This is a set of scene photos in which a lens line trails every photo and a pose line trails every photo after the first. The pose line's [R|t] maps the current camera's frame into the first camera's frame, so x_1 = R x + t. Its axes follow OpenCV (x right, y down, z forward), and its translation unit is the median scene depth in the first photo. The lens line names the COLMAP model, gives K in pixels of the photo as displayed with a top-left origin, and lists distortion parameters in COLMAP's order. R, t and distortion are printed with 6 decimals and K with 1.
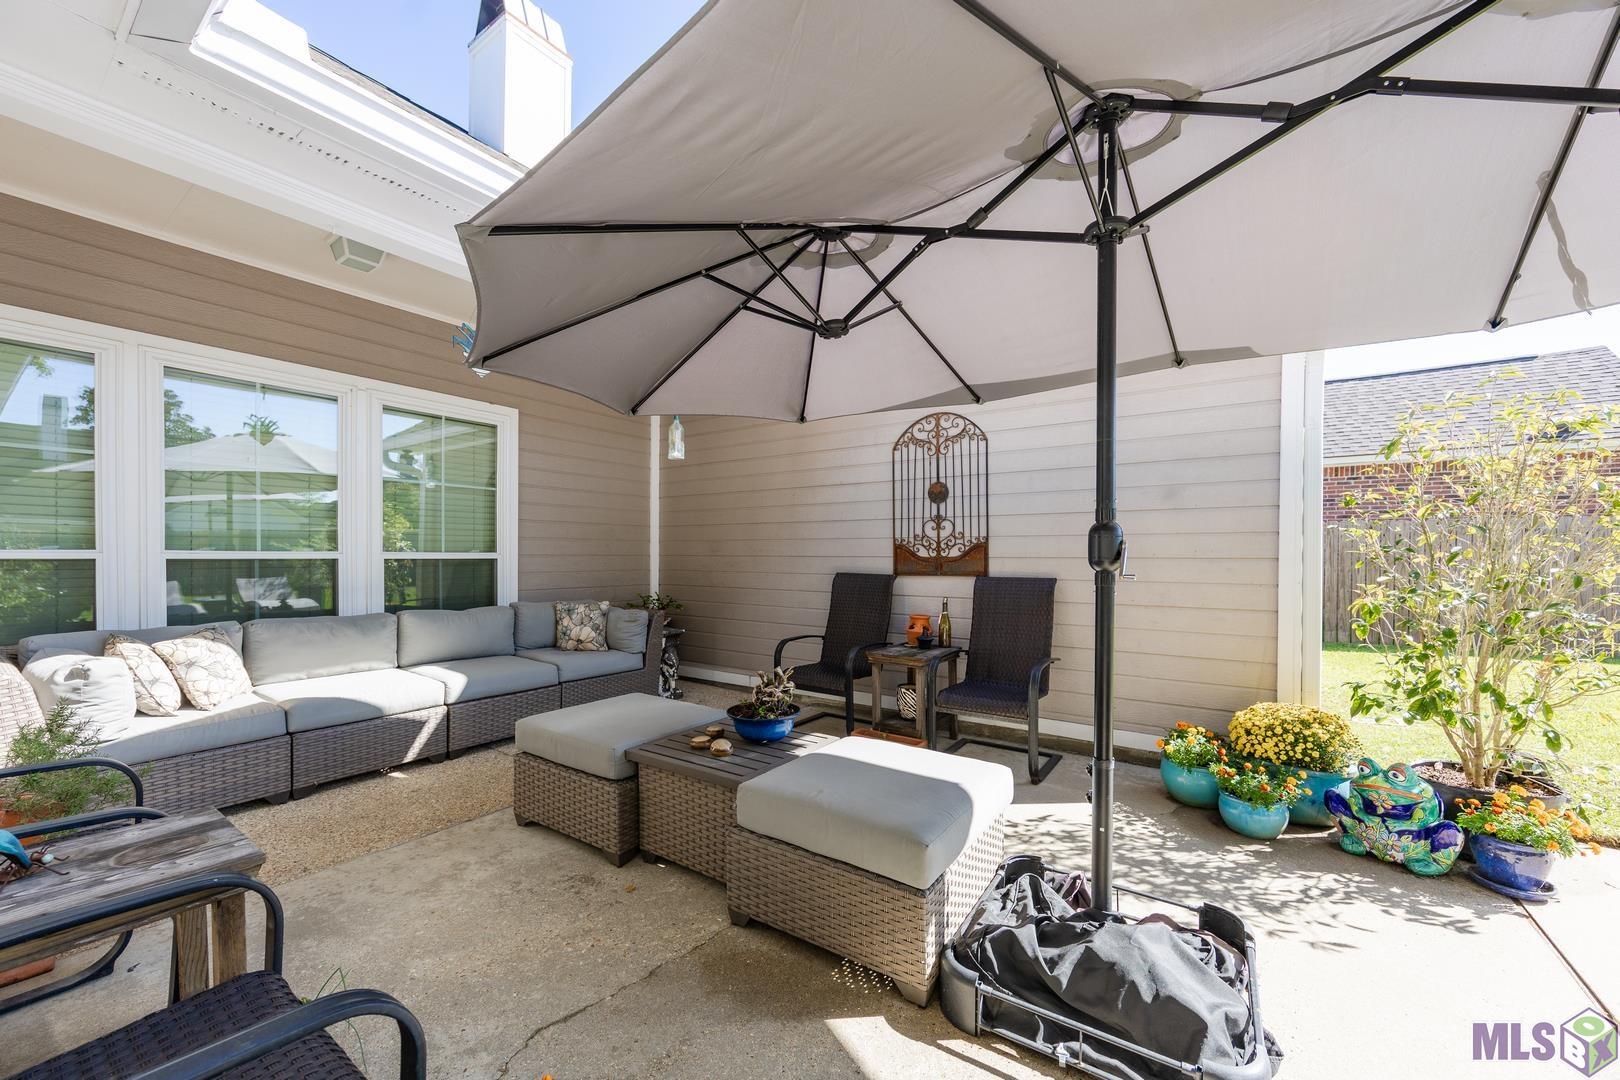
lens RADIAL K [[631.1, 0, 810.0], [0, 631.1, 556.0], [0, 0, 1]] dist [-0.012765, -0.000365]
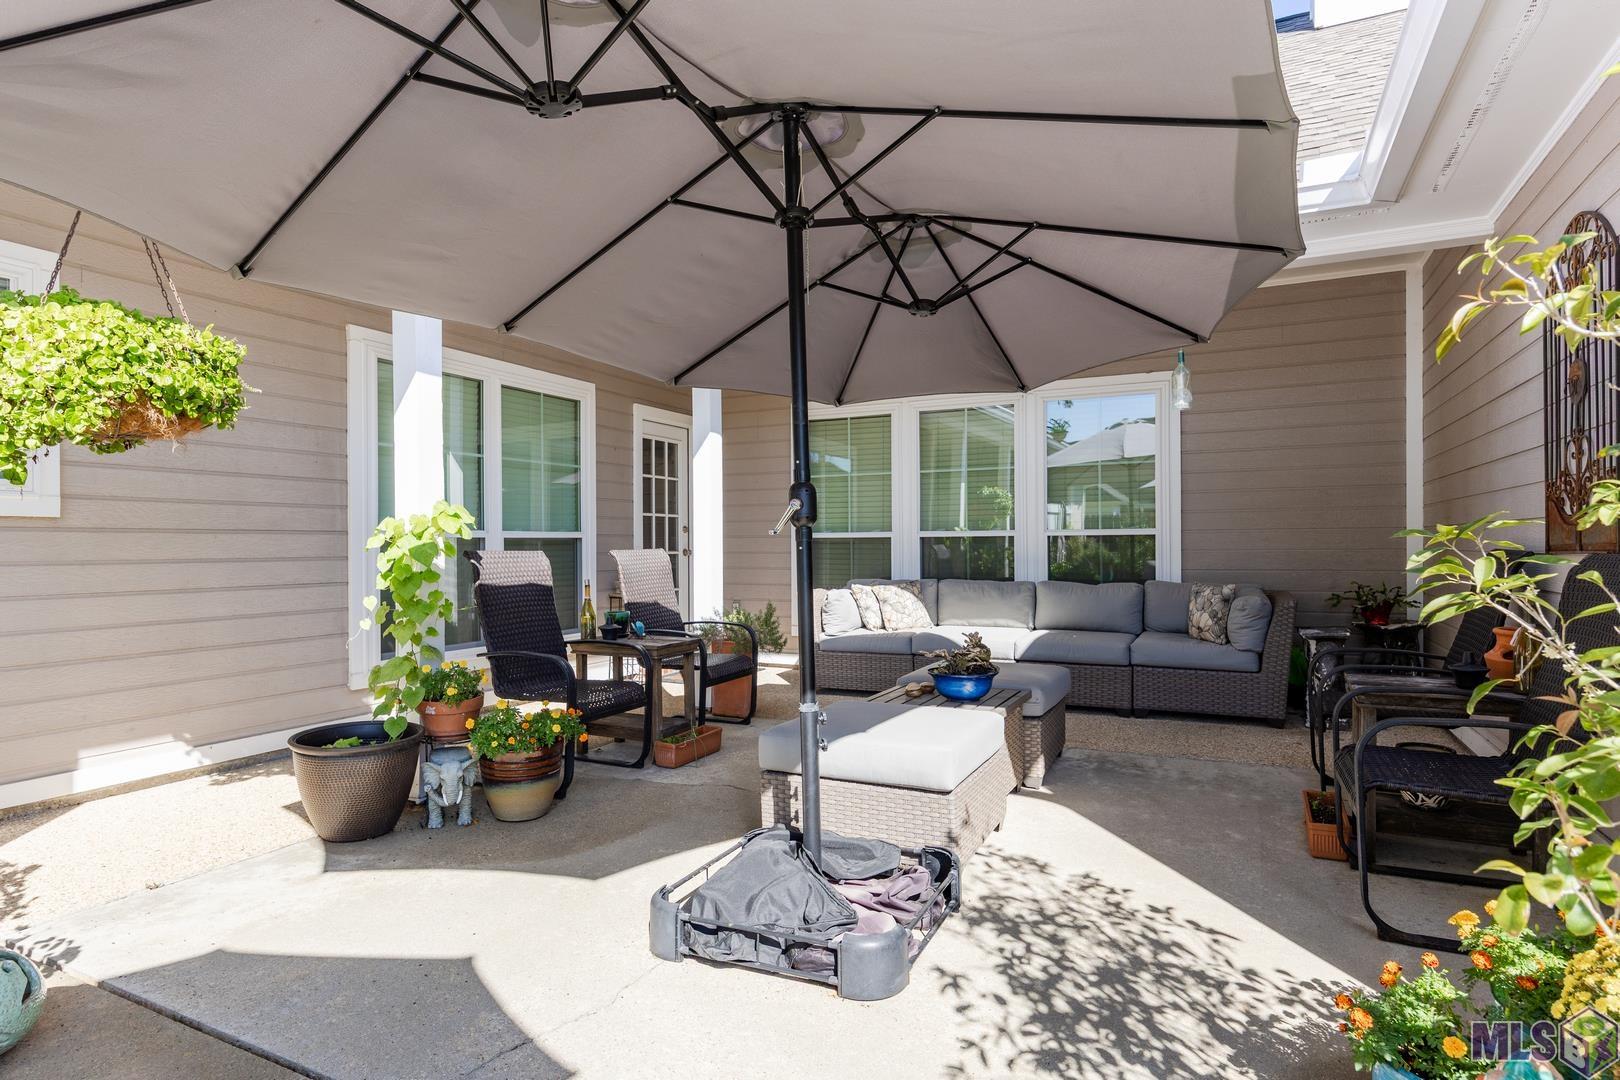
lens RADIAL K [[876.3, 0, 813.1], [0, 876.3, 539.7], [0, 0, 1]] dist [-0.005801, -0.000967]
pose [[0.154825, -0.003366, -0.987936, 1.042437], [0.012304, 0.999923, -0.001479, 0.011217], [0.987865, -0.011926, 0.154854, 0.404222]]
